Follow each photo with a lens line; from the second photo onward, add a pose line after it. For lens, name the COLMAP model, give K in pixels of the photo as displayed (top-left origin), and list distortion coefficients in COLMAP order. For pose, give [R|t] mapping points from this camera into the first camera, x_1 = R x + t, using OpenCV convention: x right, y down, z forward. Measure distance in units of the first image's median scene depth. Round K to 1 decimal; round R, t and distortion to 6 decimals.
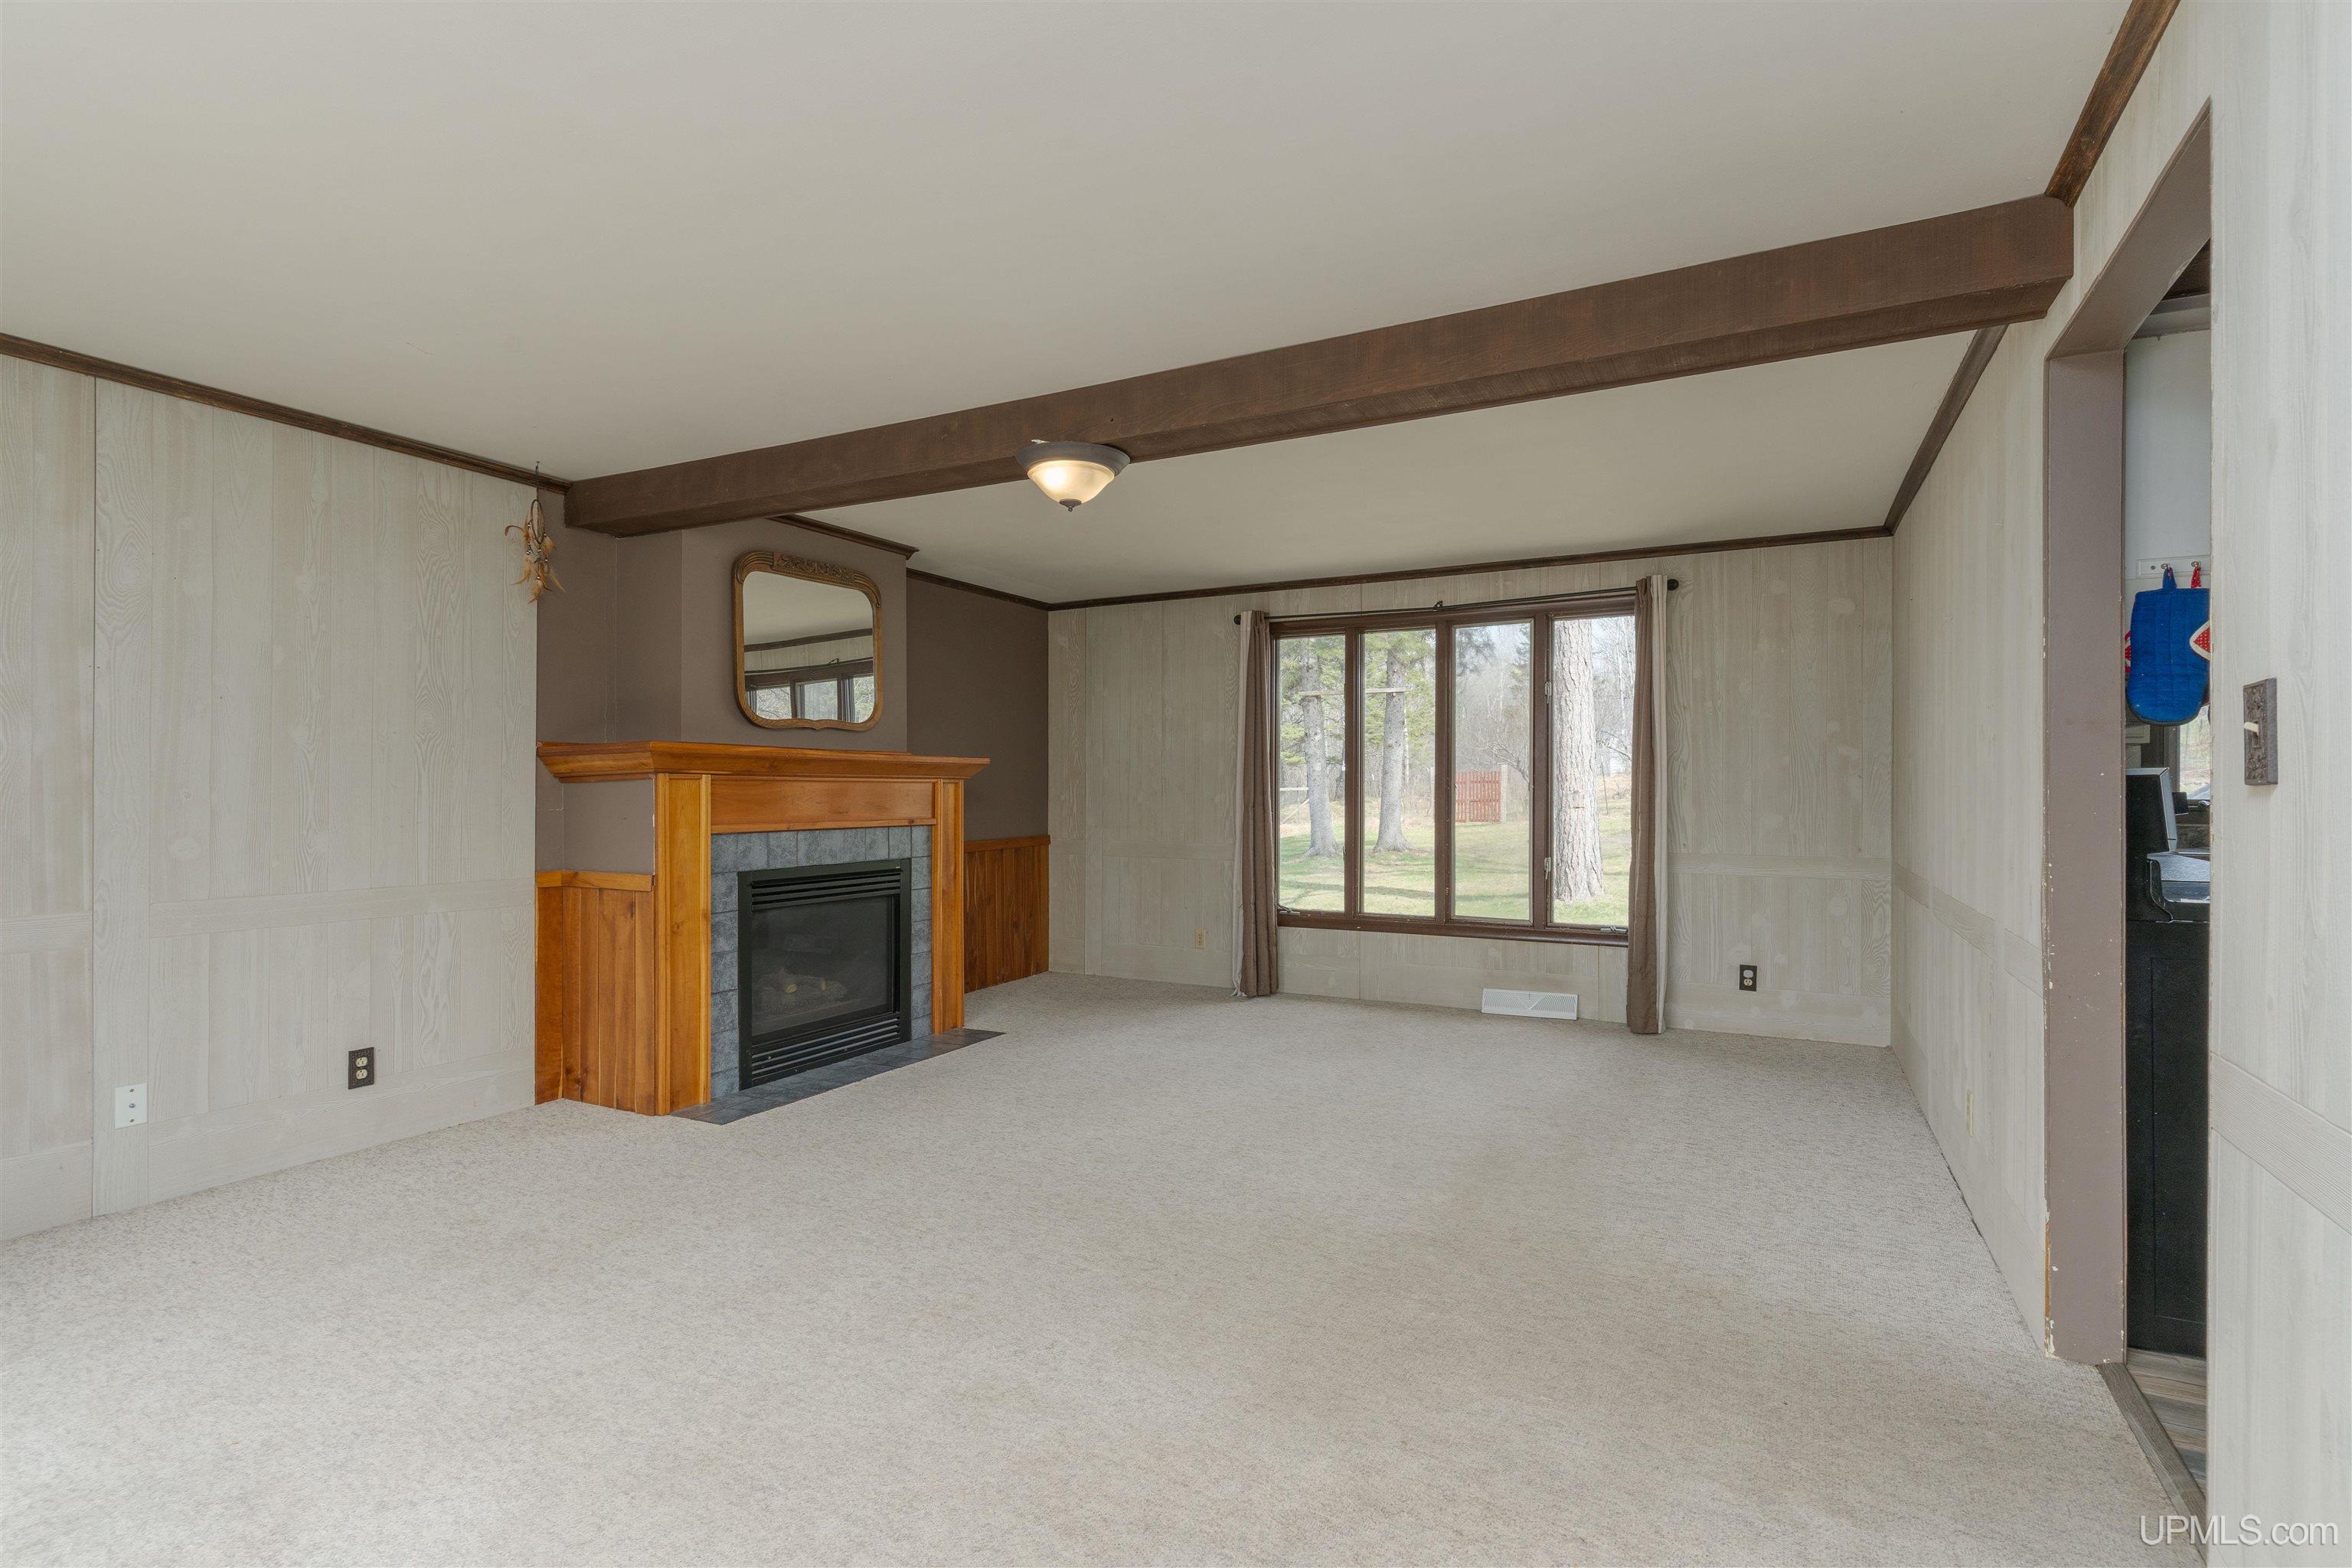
lens RADIAL K [[1127.3, 0, 1165.3], [0, 1127.3, 783.0], [0, 0, 1]] dist [-0.002172, -0.001008]
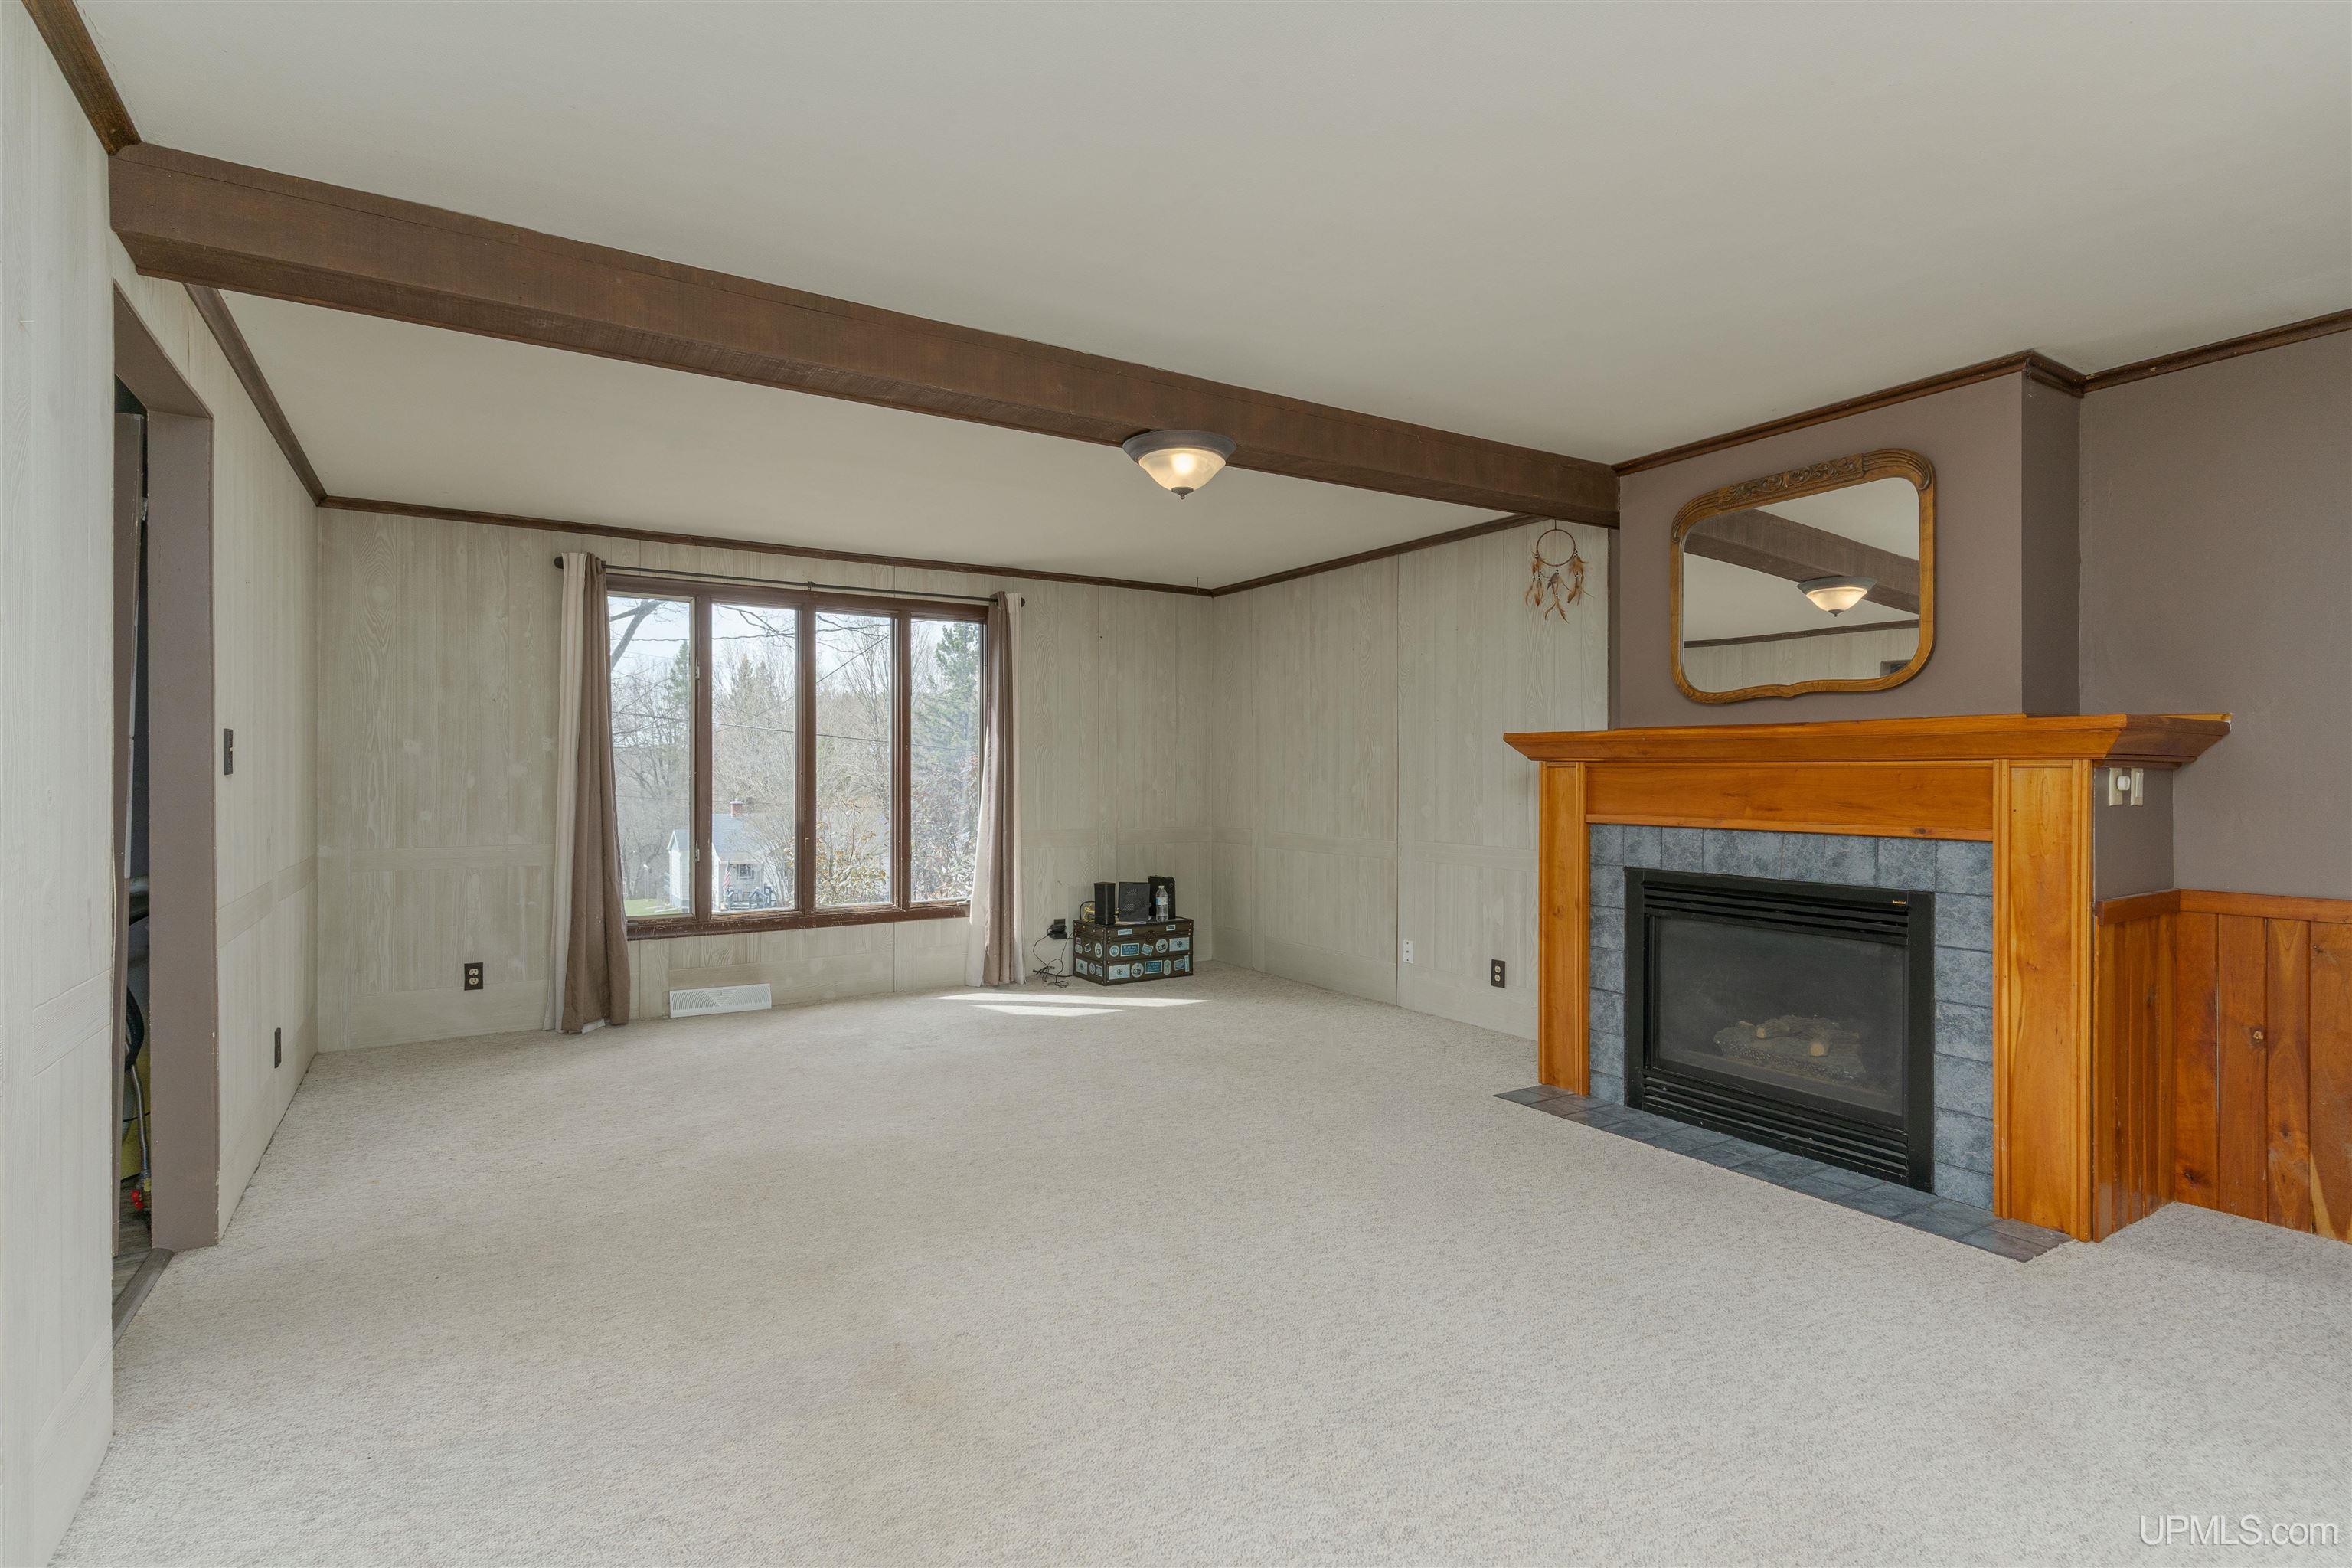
lens RADIAL K [[1127.3, 0, 1181.8], [0, 1127.3, 778.2], [0, 0, 1]] dist [-0.002172, -0.001008]
pose [[-0.493313, 0.000748, -0.869852, 0.598669], [0.001005, 0.999999, 0.000289, 0.005757], [0.869851, -0.000732, -0.493313, 1.138924]]
